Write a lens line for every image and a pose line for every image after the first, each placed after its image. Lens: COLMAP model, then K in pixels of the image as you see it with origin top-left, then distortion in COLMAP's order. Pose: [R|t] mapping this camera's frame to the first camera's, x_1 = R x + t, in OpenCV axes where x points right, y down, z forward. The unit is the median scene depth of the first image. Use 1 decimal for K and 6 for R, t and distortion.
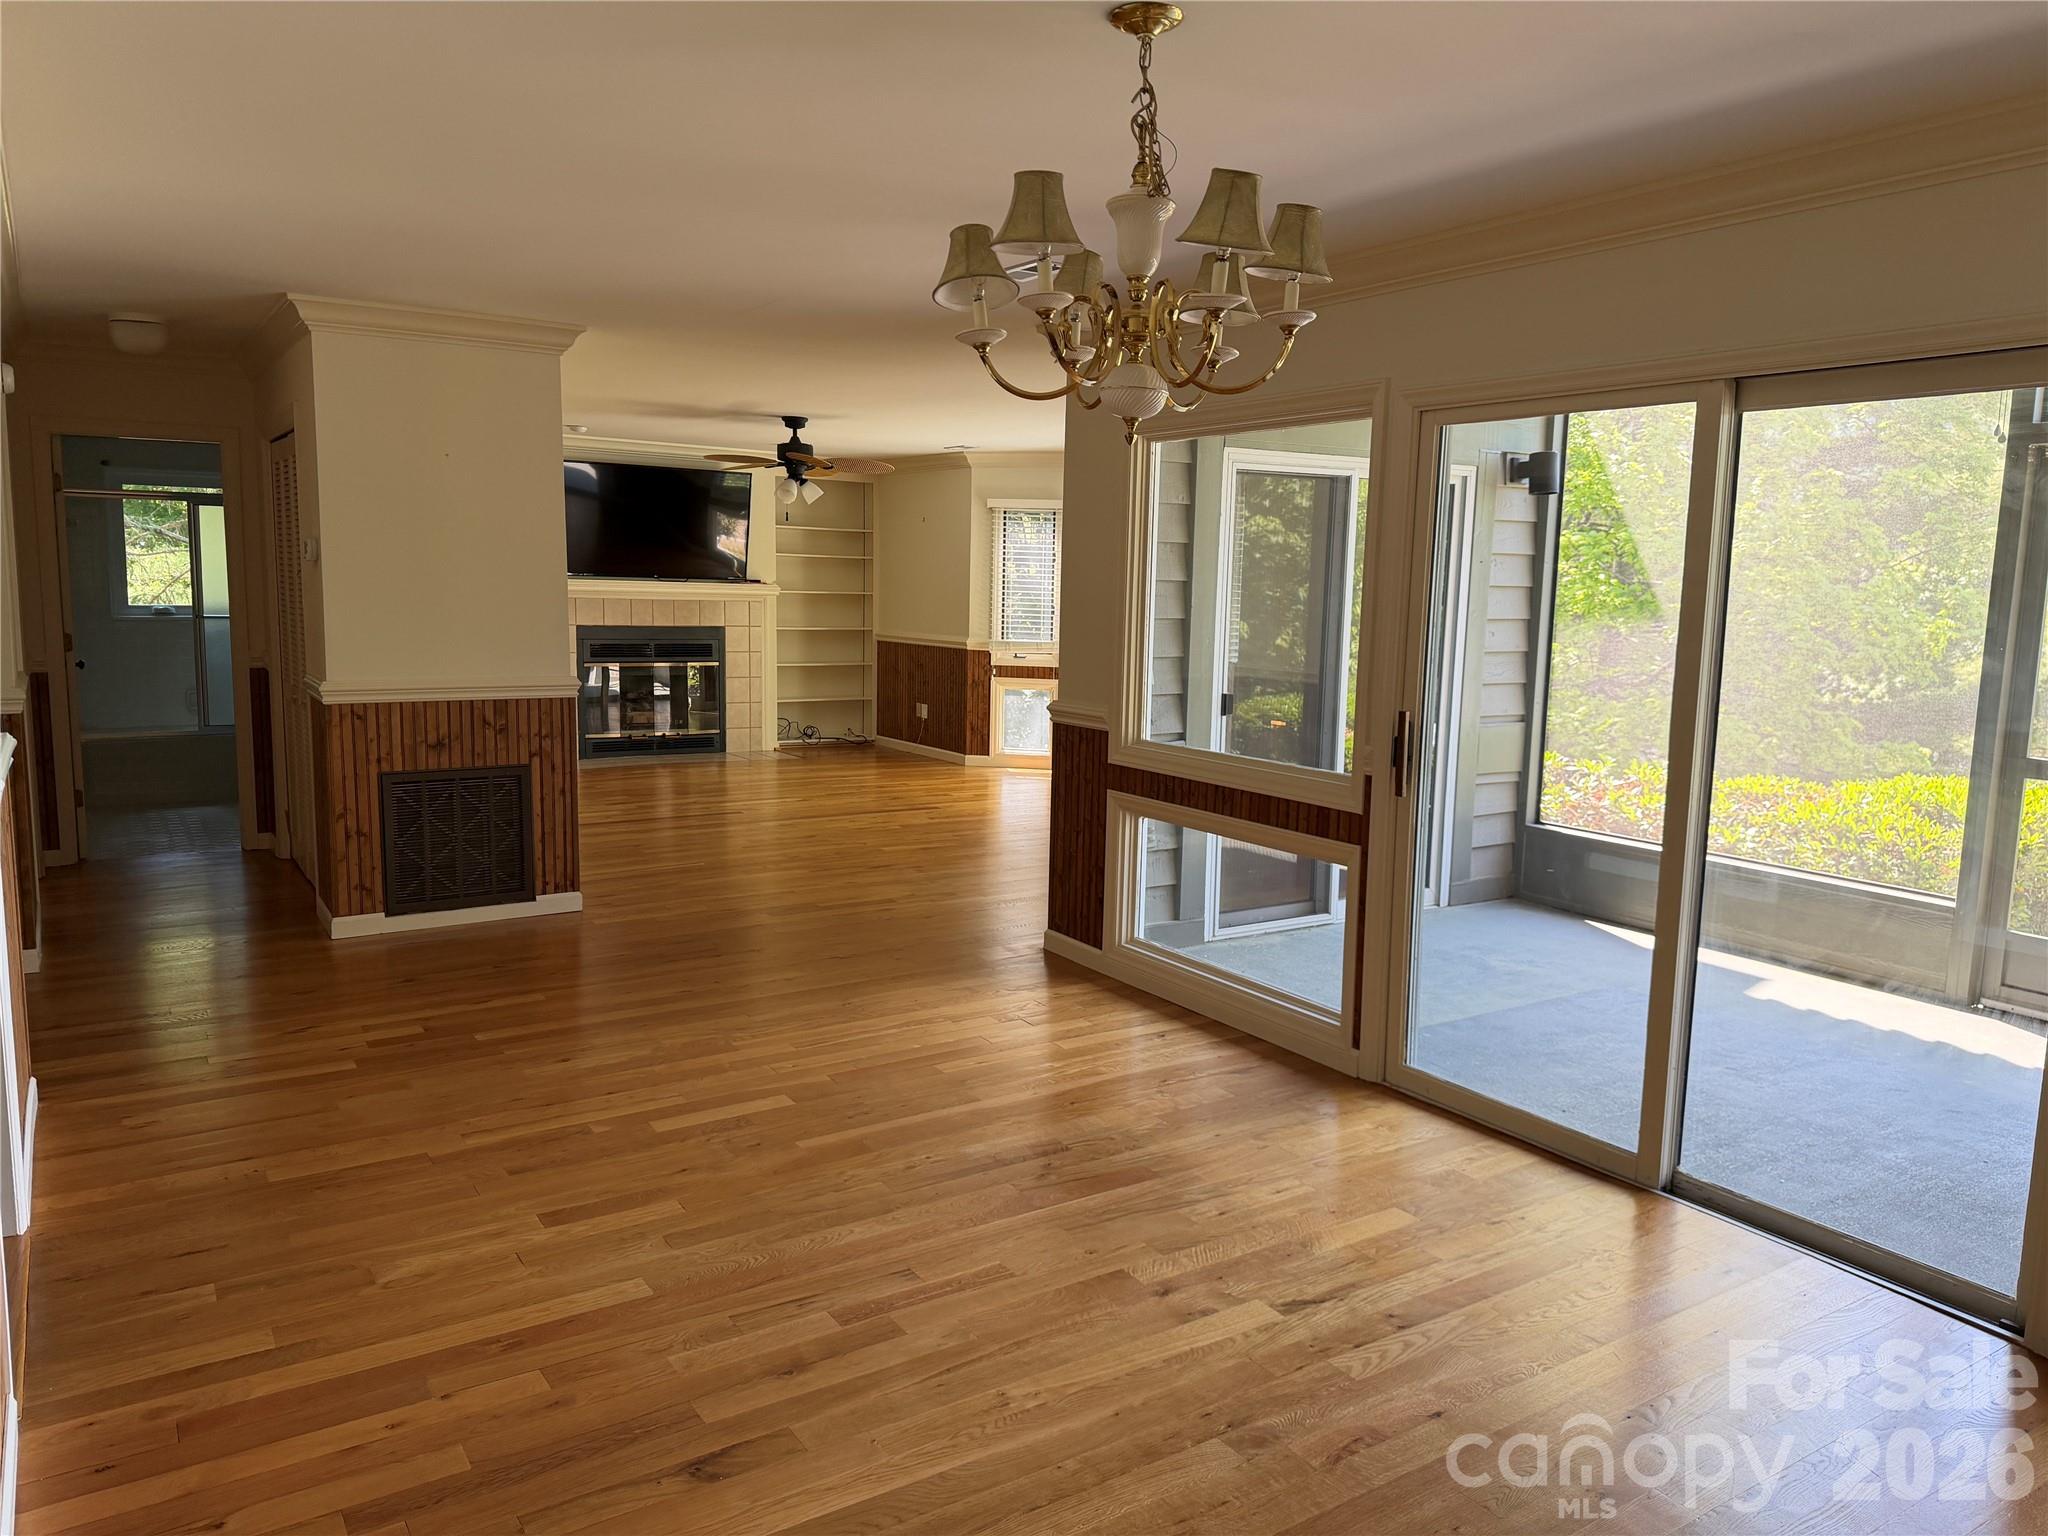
lens RADIAL K [[1423.4, 0, 1024.0], [0, 1423.4, 768.0], [0, 0, 1]] dist [0.138478, -0.229775]
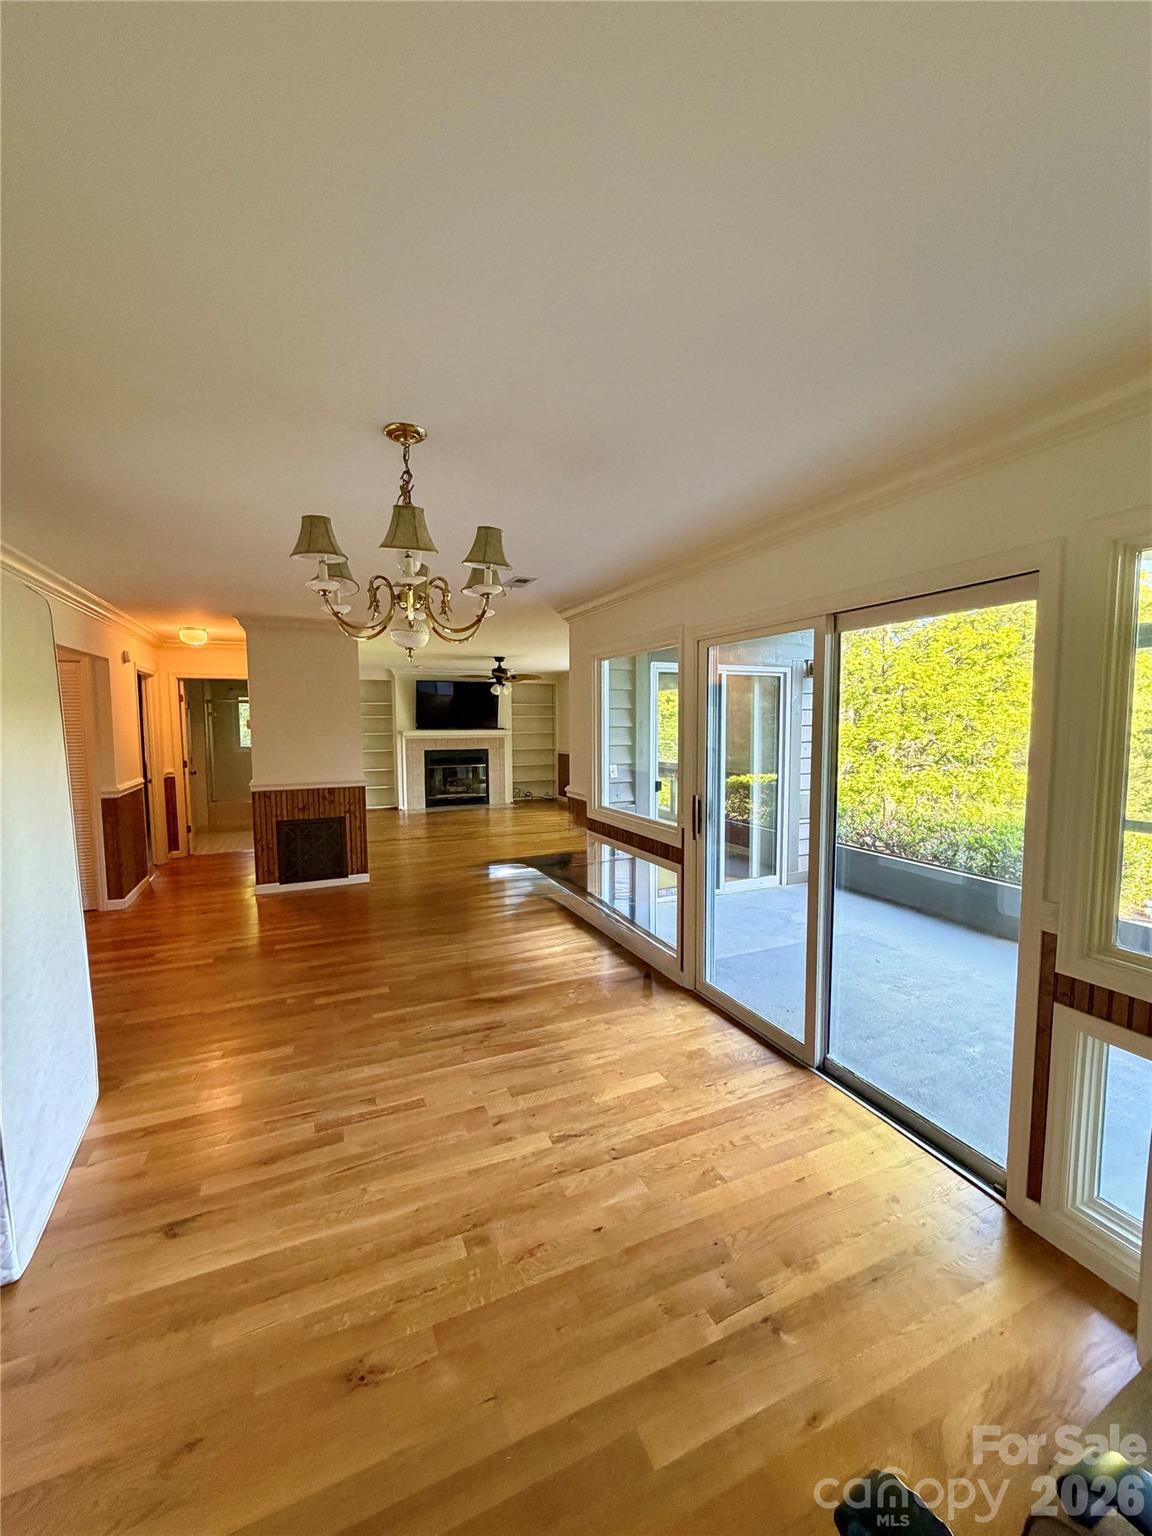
lens RADIAL K [[616.4, 0, 576.0], [0, 616.4, 768.0], [0, 0, 1]] dist [0.003221, 0.000676]
pose [[0.986950, -0.014004, -0.160418, 0.164921], [0.004502, 0.998222, -0.059444, -0.018623], [0.160965, 0.057946, 0.985258, 0.114142]]
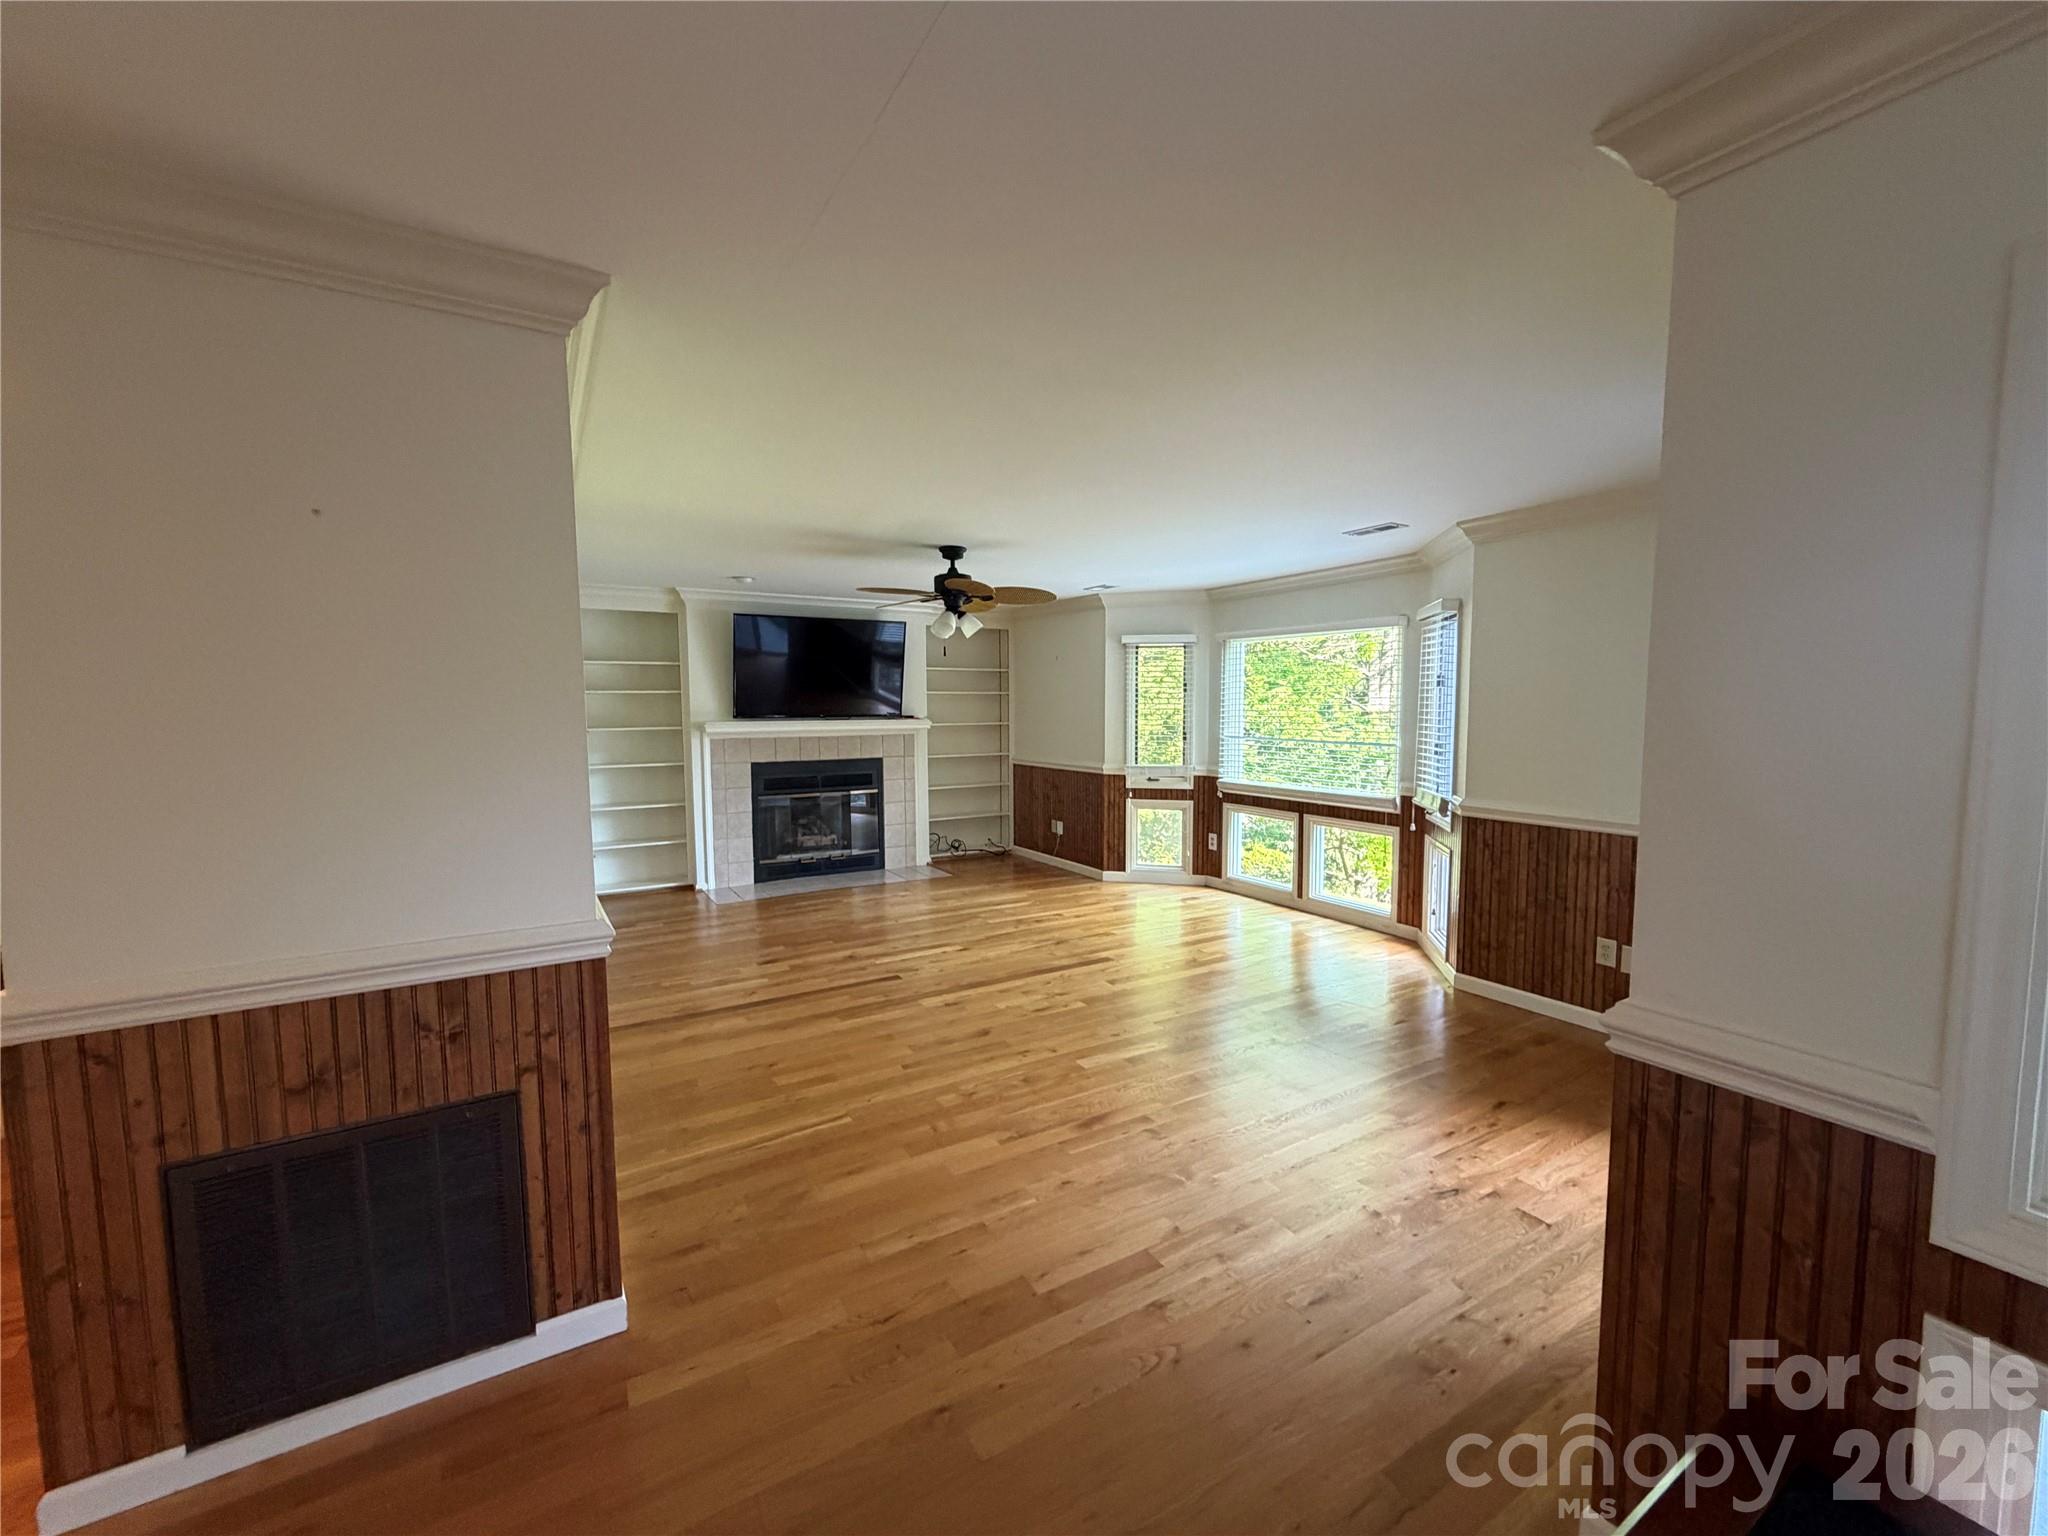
lens RADIAL K [[821.9, 0, 1020.0], [0, 821.9, 766.6], [0, 0, 1]] dist [0.003221, 0.000676]
pose [[0.998674, -0.023147, -0.045981, -0.138620], [0.020518, 0.998172, -0.056847, -0.102114], [0.047213, 0.055828, 0.997324, 0.698461]]
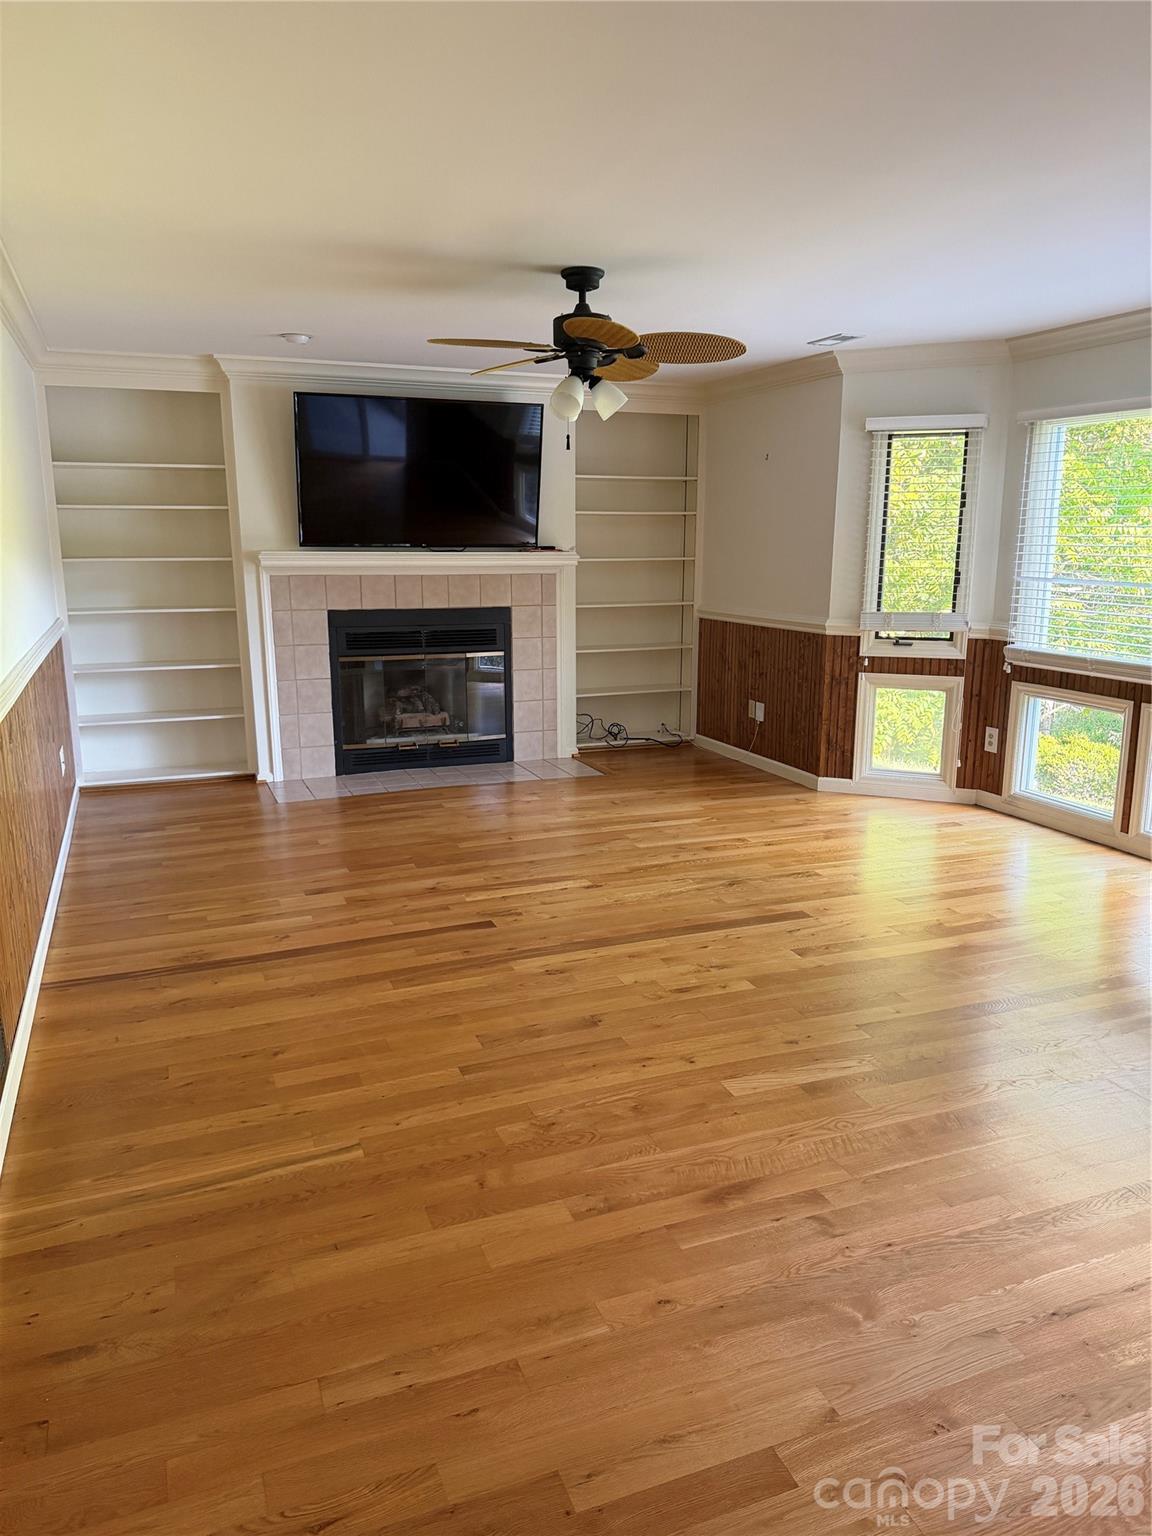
lens RADIAL K [[1067.6, 0, 574.3], [0, 1067.6, 765.1], [0, 0, 1]] dist [0.138478, -0.229775]
pose [[0.979431, 0.019548, -0.200832, -0.100685], [-0.004140, 0.997034, 0.076857, -0.109136], [0.201739, -0.074445, 0.976606, 0.803039]]
